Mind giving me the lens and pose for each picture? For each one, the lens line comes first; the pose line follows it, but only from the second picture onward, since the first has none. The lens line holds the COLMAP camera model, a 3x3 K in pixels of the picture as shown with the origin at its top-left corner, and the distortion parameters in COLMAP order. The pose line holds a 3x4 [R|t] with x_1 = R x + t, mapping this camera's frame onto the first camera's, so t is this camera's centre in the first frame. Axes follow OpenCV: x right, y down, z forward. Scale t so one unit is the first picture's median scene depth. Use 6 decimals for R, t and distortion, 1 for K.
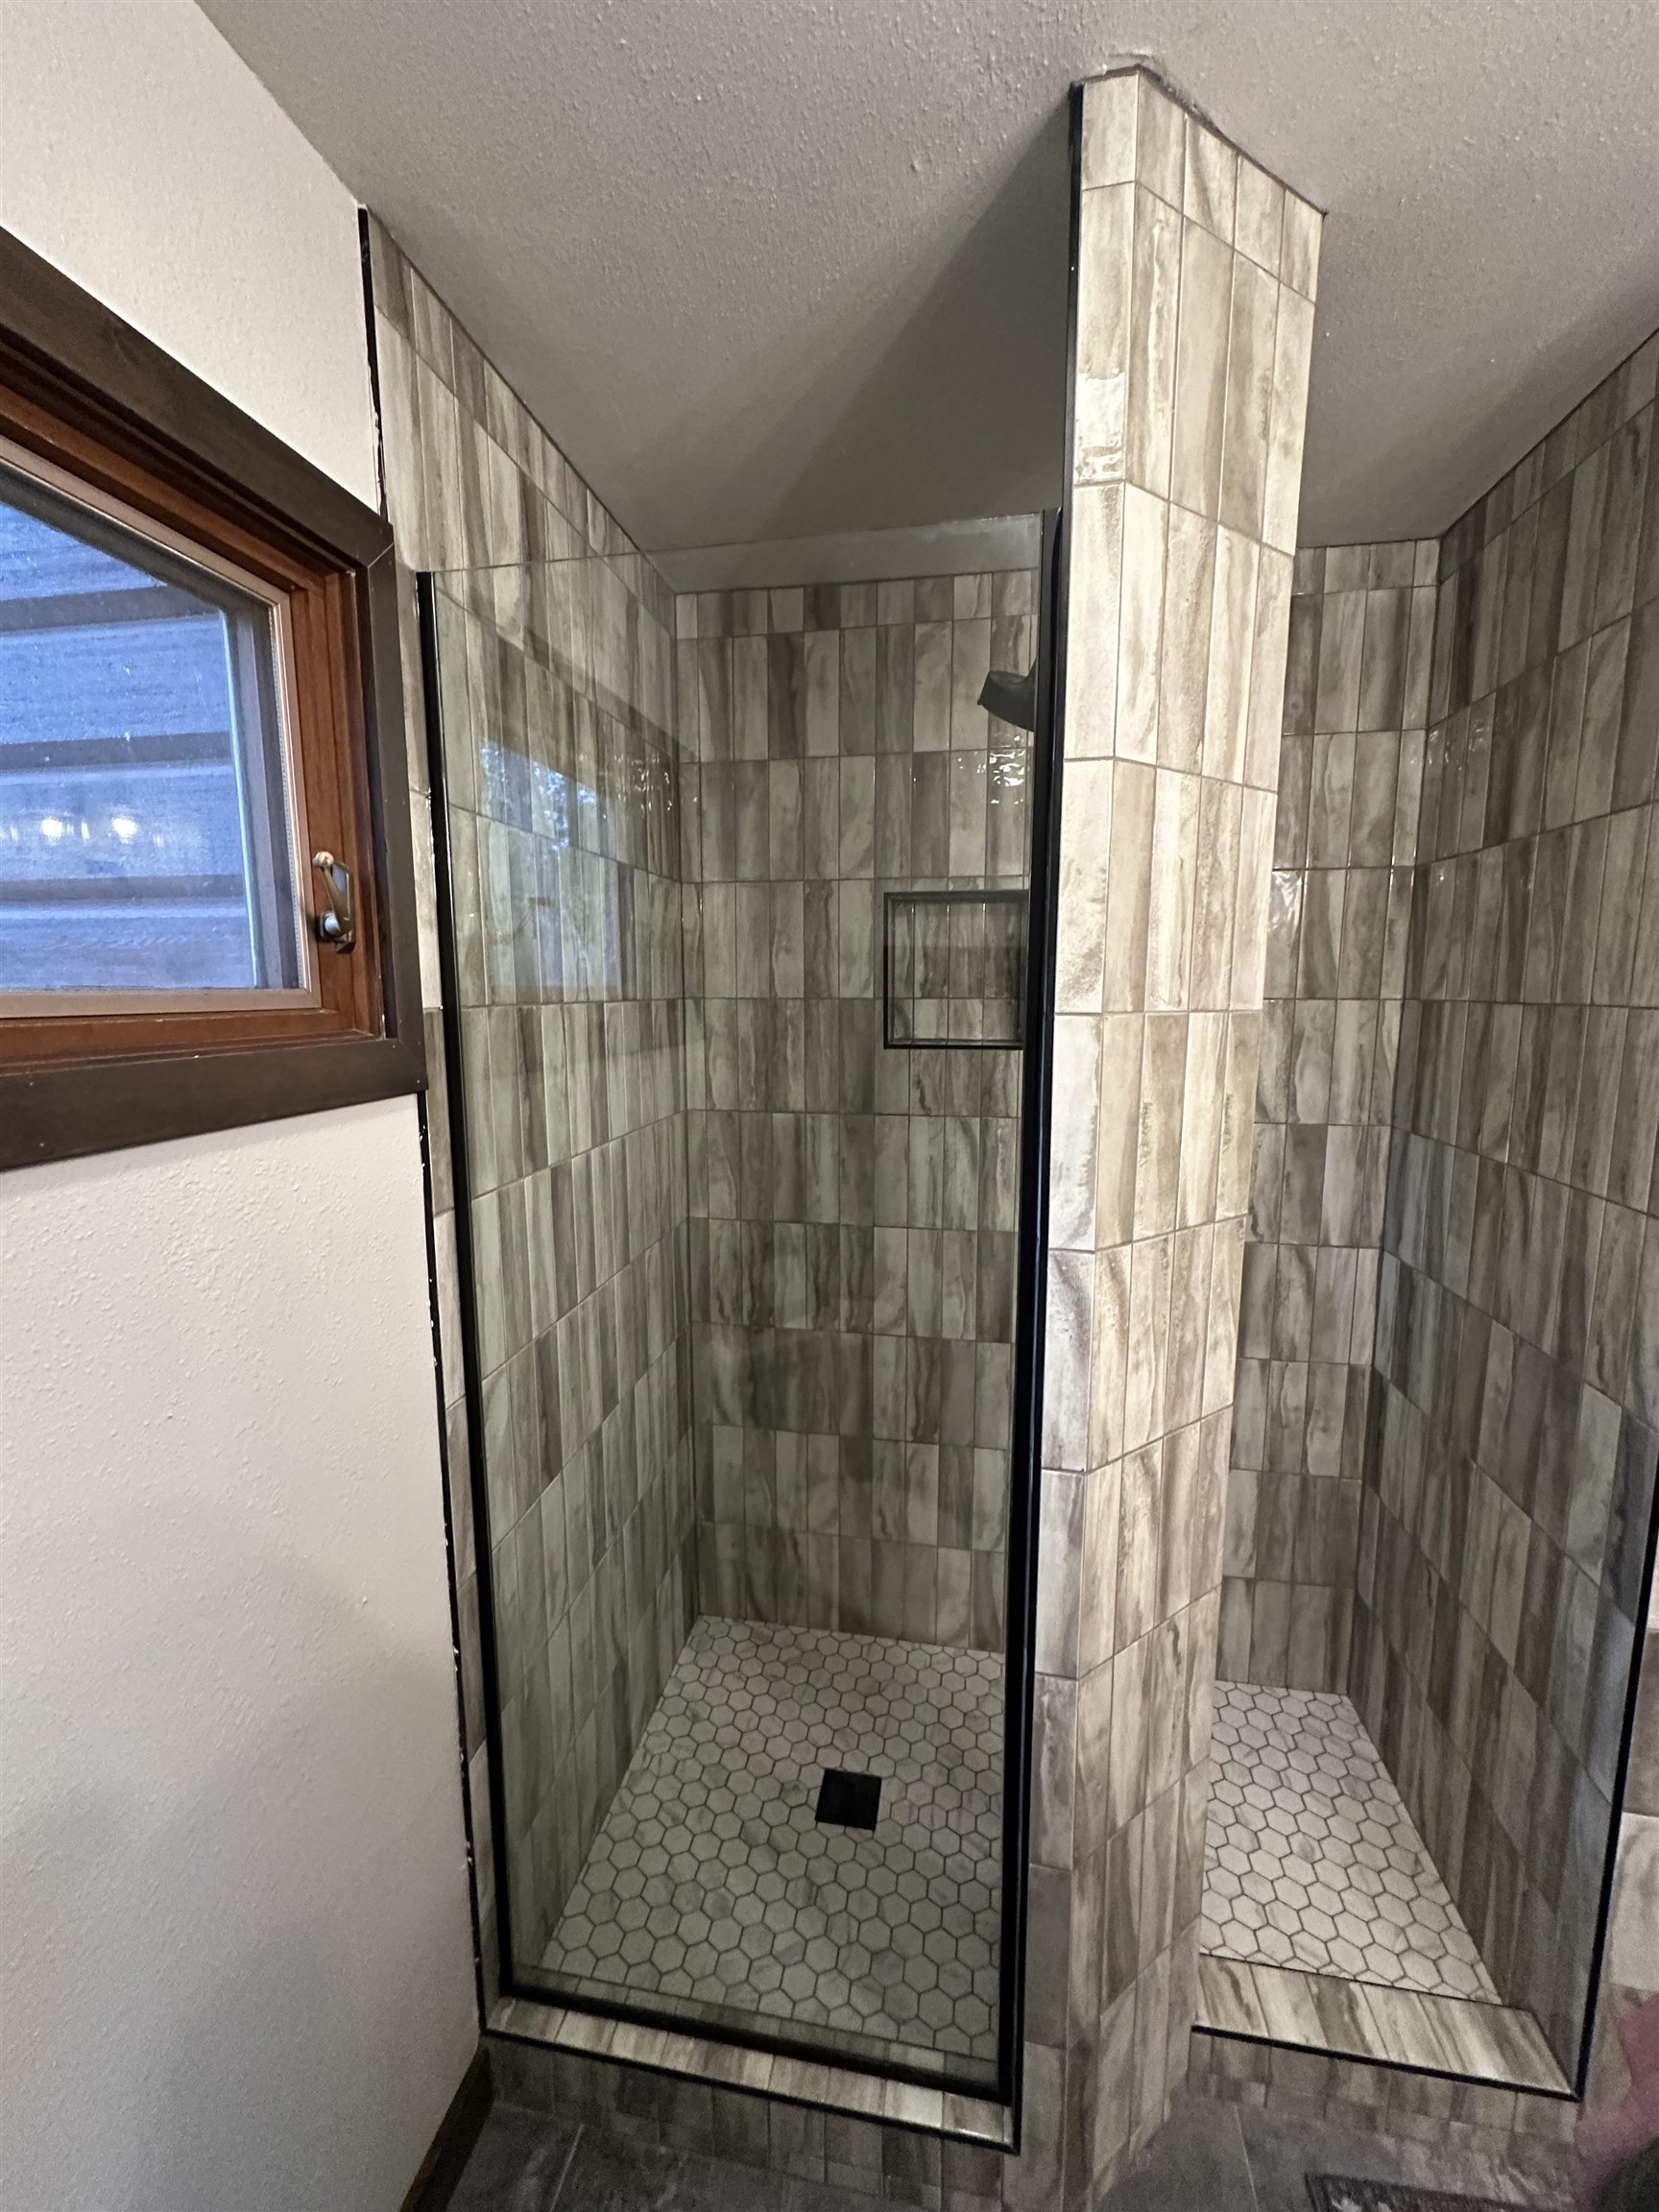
lens RADIAL K [[881.9, 0, 832.6], [0, 881.9, 1103.8], [0, 0, 1]] dist [-0.002378, -0.000253]
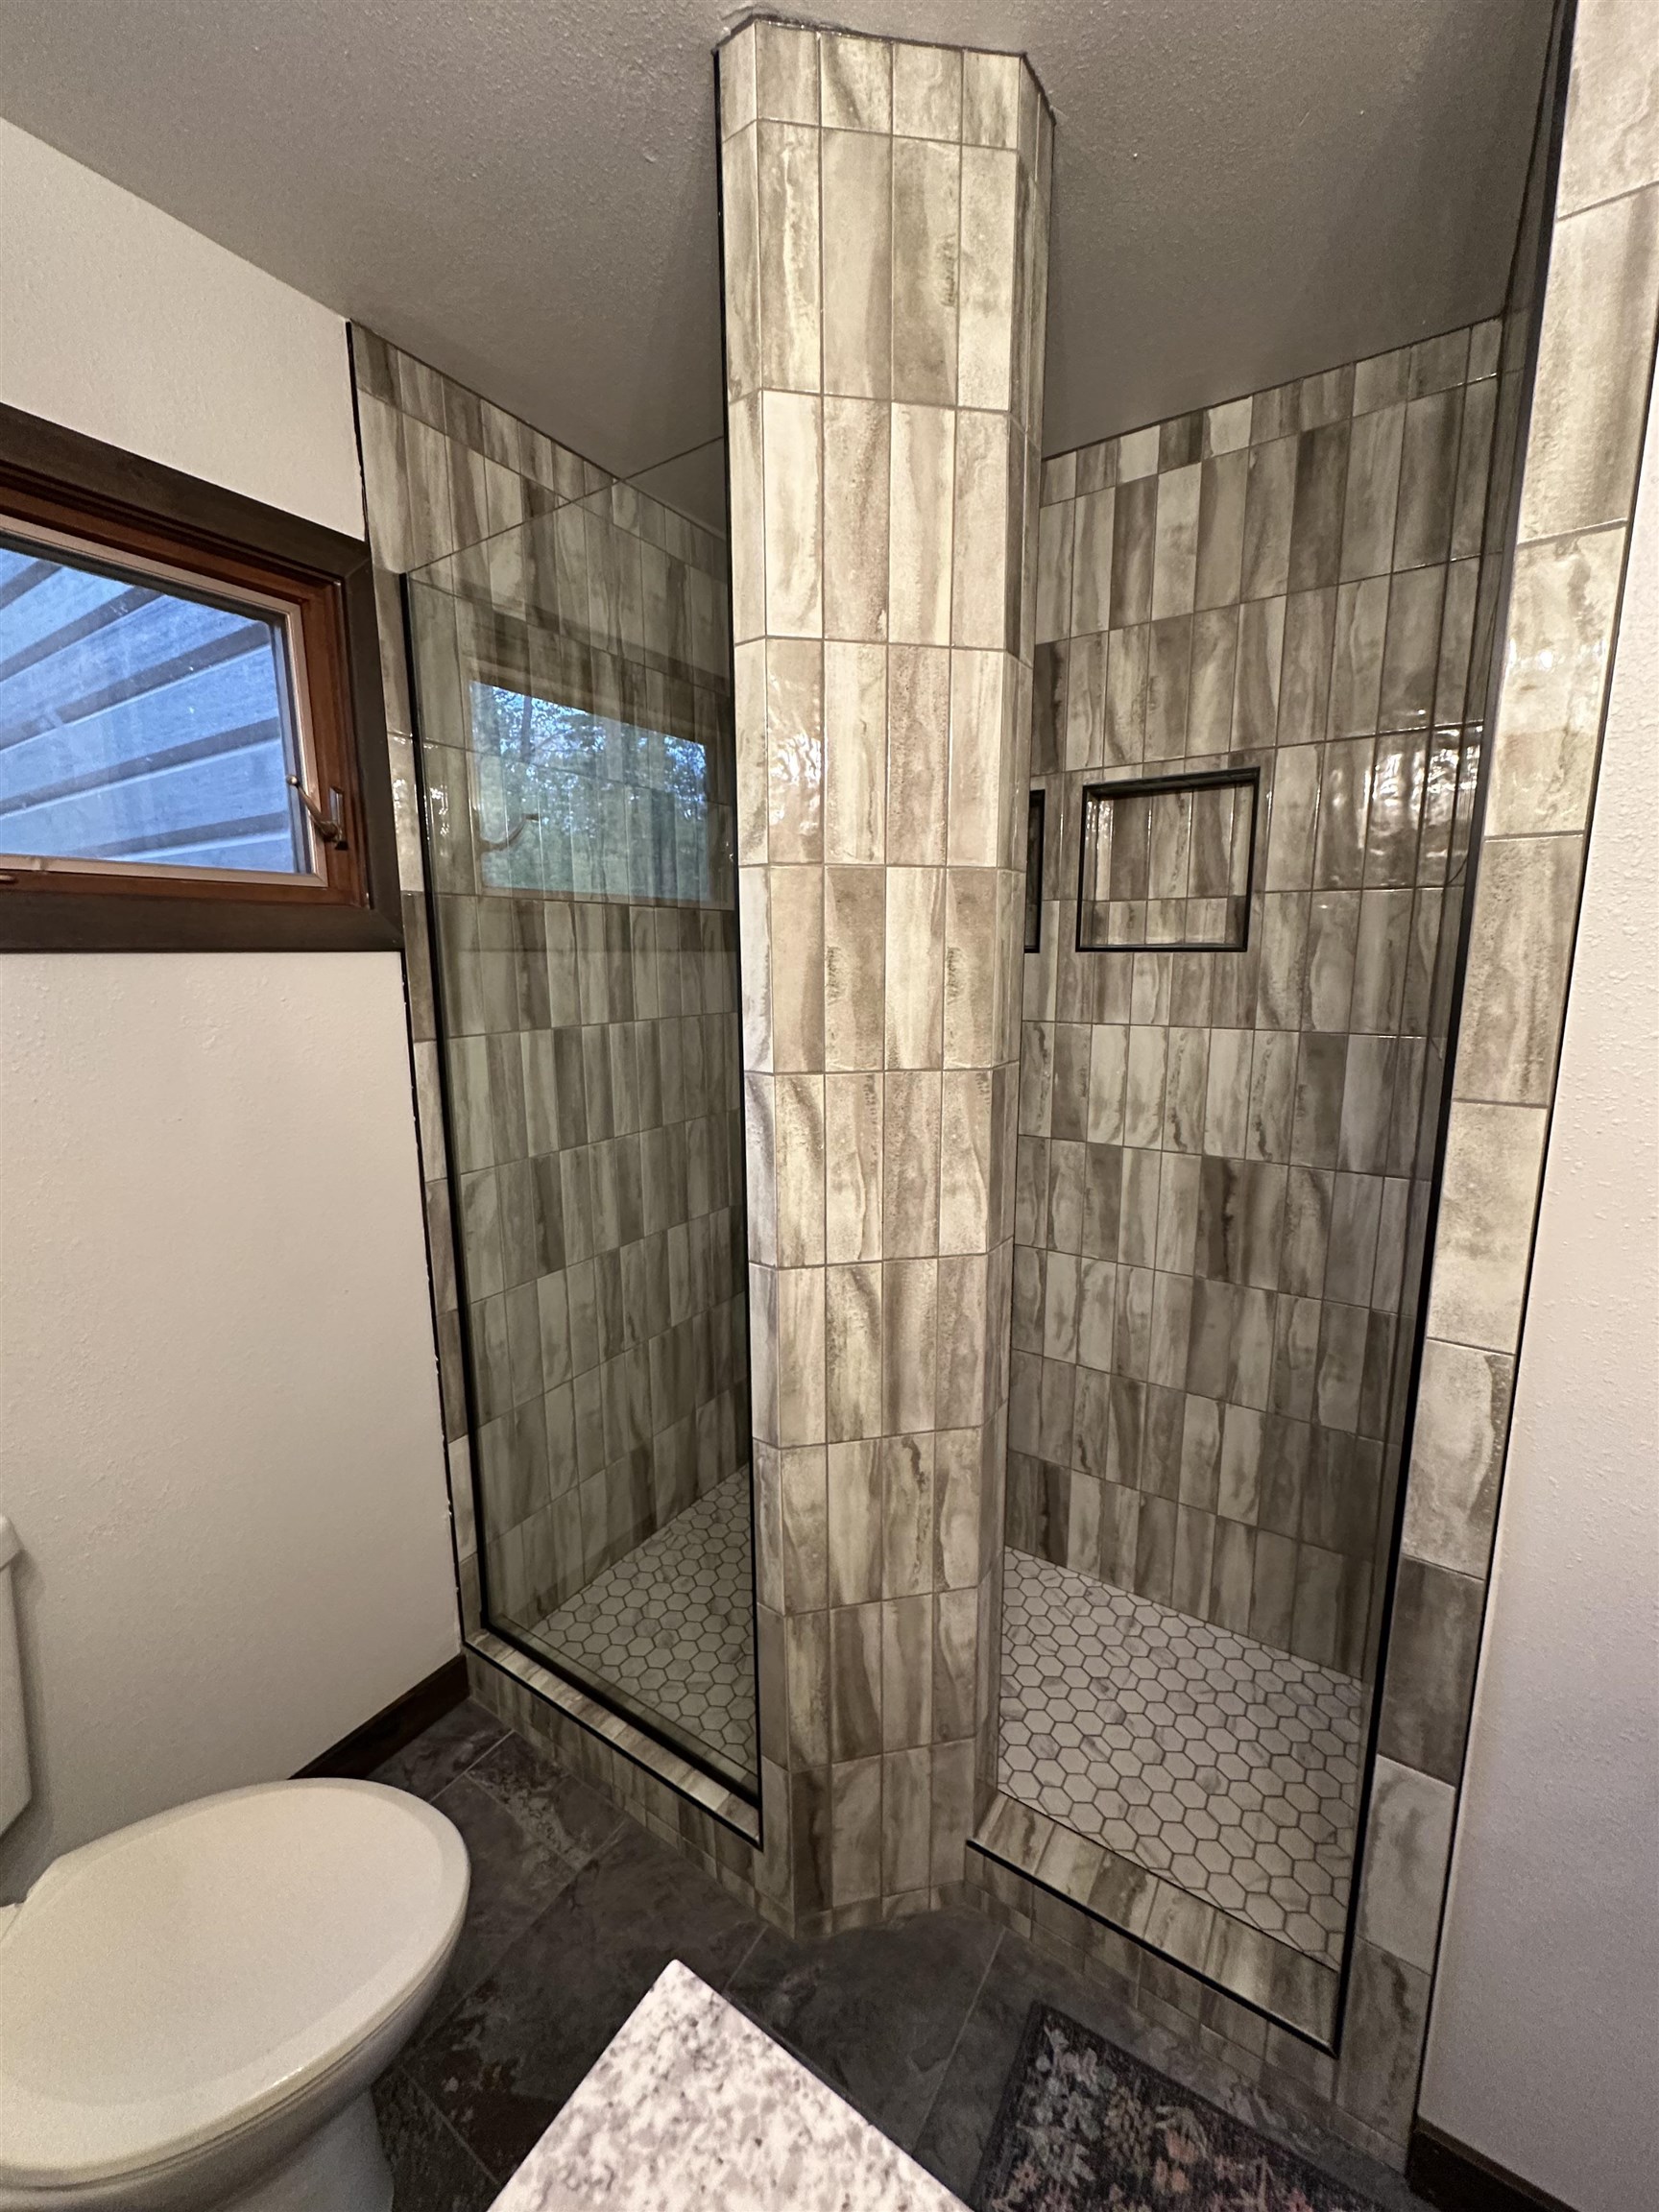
lens RADIAL K [[881.9, 0, 827.0], [0, 881.9, 1104.5], [0, 0, 1]] dist [-0.002378, -0.000253]
pose [[0.918217, 0.063118, -0.391016, 0.660607], [-0.048437, 0.997705, 0.047306, 0.120429], [0.393105, -0.024498, 0.919167, -0.034349]]
